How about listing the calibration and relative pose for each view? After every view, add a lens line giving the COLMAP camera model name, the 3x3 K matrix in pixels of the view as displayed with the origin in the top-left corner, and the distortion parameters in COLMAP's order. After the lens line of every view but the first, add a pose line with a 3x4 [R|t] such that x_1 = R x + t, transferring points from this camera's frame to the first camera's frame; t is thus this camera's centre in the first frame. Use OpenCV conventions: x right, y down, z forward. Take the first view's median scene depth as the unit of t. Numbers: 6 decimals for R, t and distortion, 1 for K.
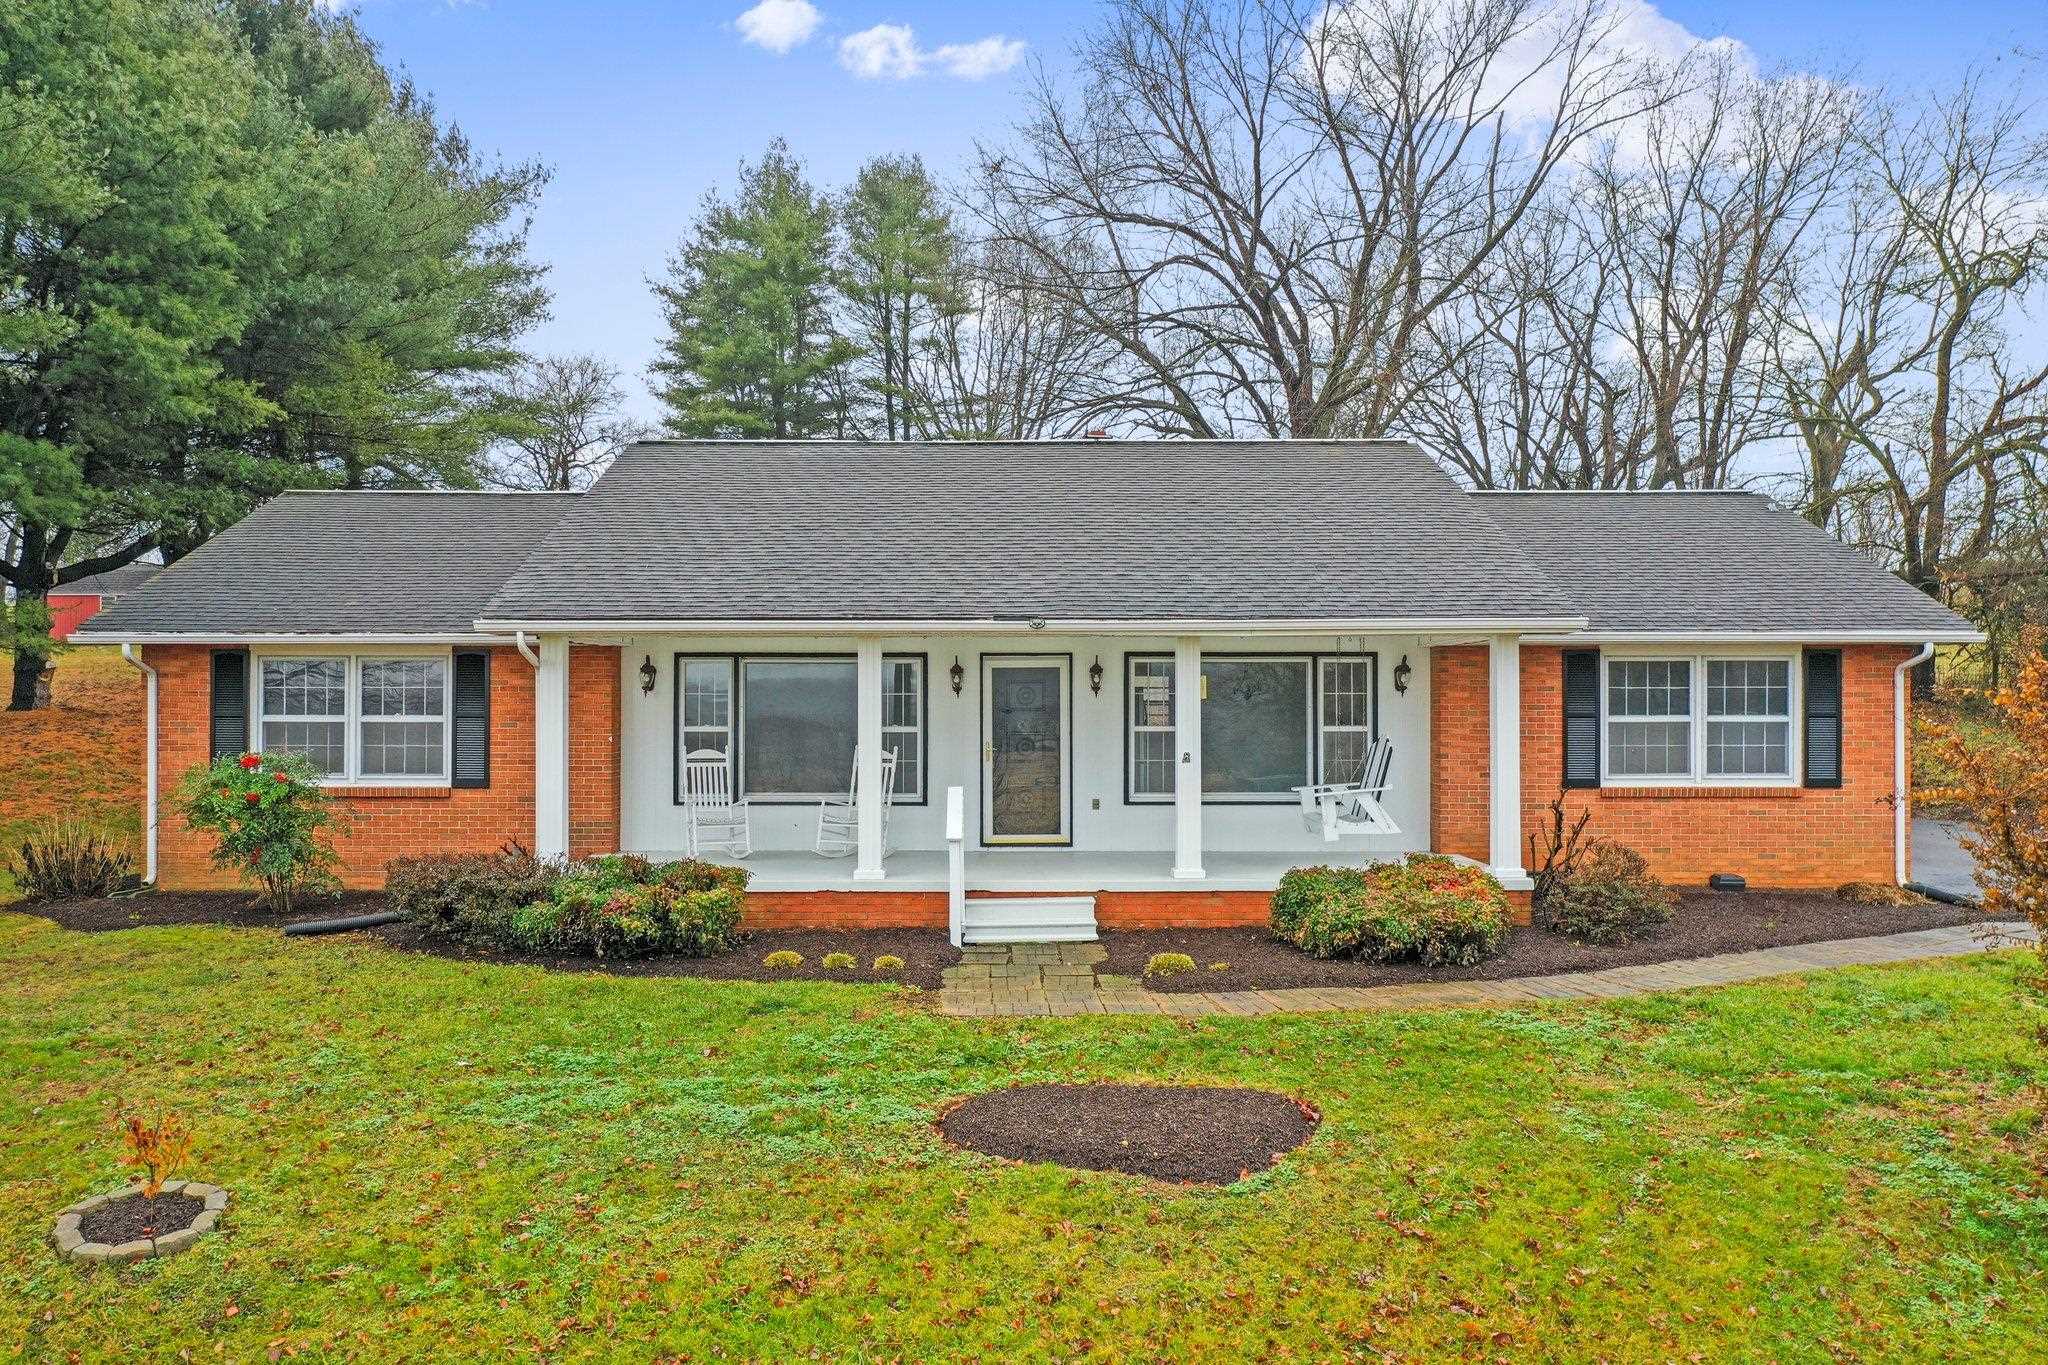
lens RADIAL K [[1650.3, 0, 1012.7], [0, 1650.3, 665.2], [0, 0, 1]] dist [-0.004577, 0.007603]
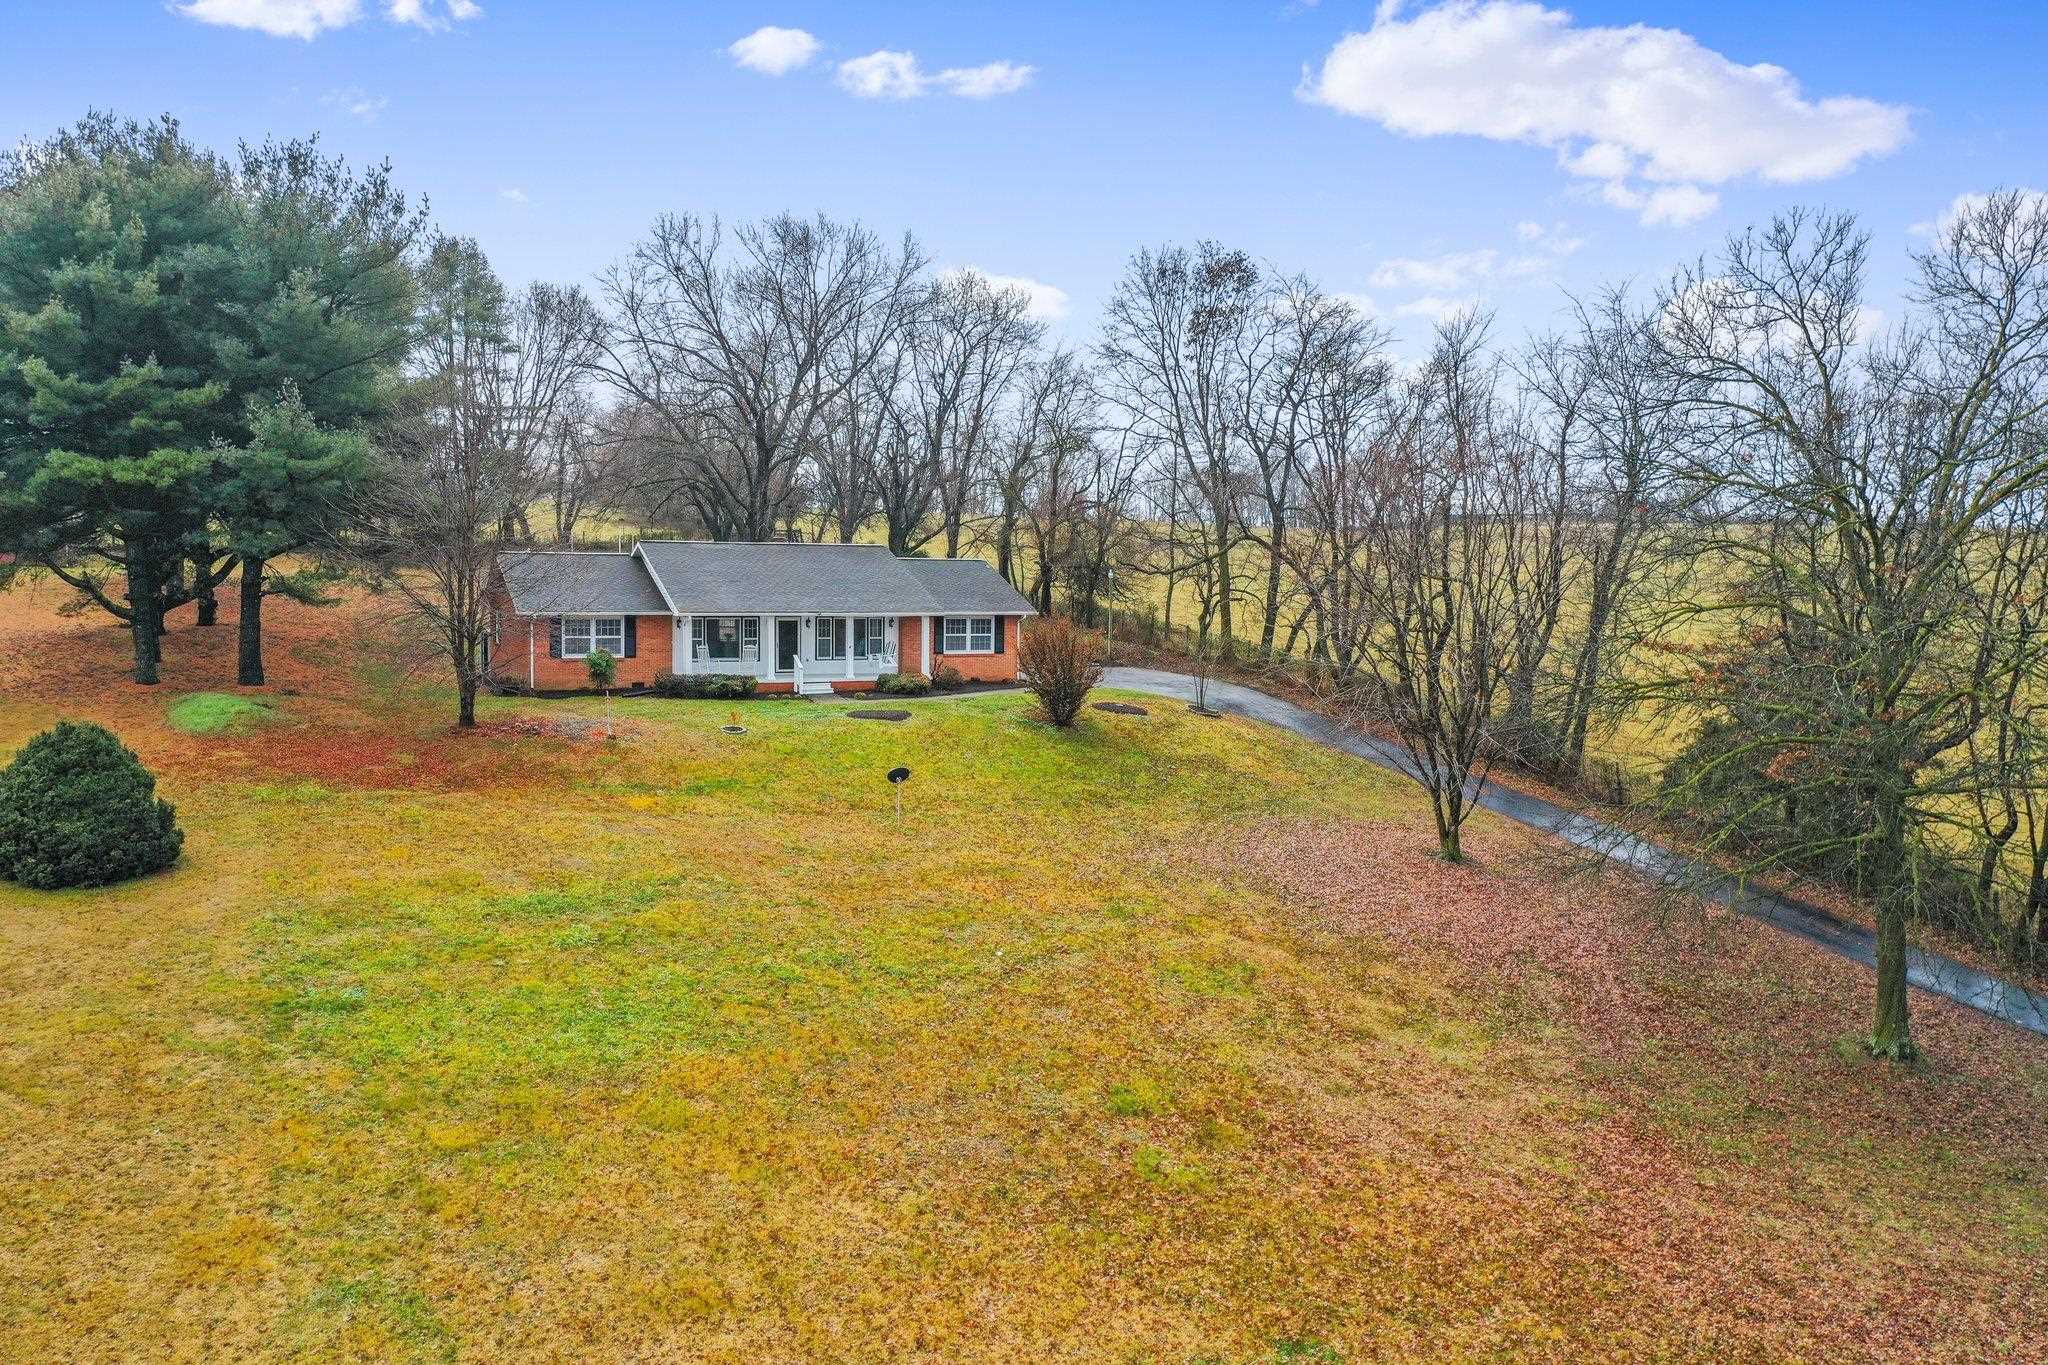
lens RADIAL K [[1649.2, 0, 1040.0], [0, 1649.2, 686.9], [0, 0, 1]] dist [0.003297, -0.015073]
pose [[0.893025, -0.019152, 0.449599, -1.080088], [-0.021255, 0.996184, 0.084655, -0.164153], [-0.449504, -0.085156, 0.889210, -2.312597]]
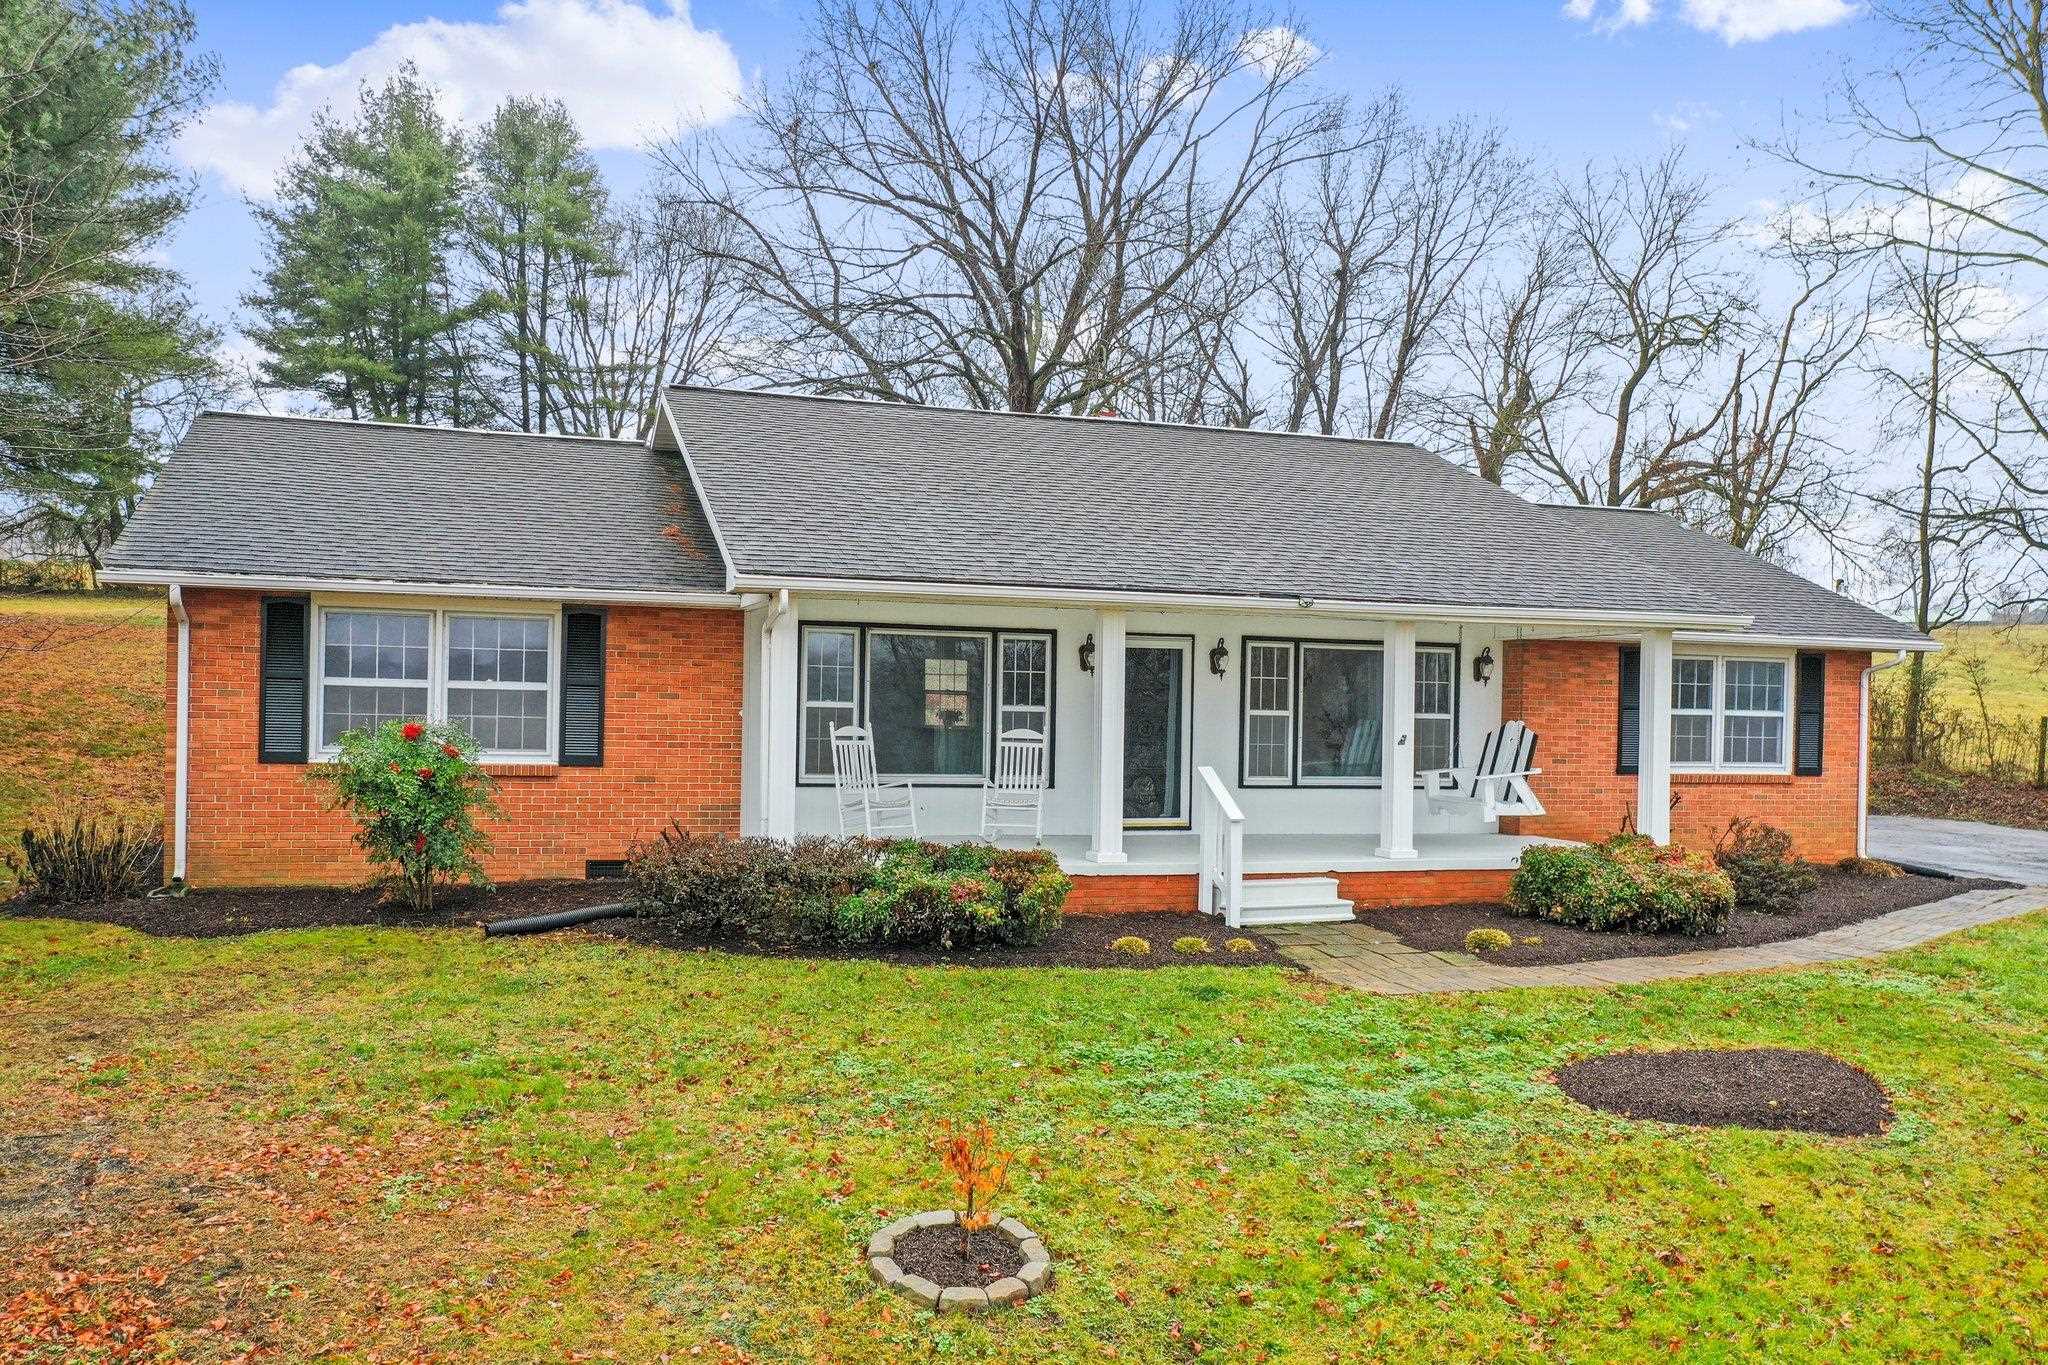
lens RADIAL K [[1649.2, 0, 1028.3], [0, 1649.2, 692.8], [0, 0, 1]] dist [0.003297, -0.015073]
pose [[0.947558, 0.022037, 0.318823, -0.382229], [-0.028437, 0.999476, 0.015432, 0.015081], [-0.318316, -0.023689, 0.947689, 0.092307]]
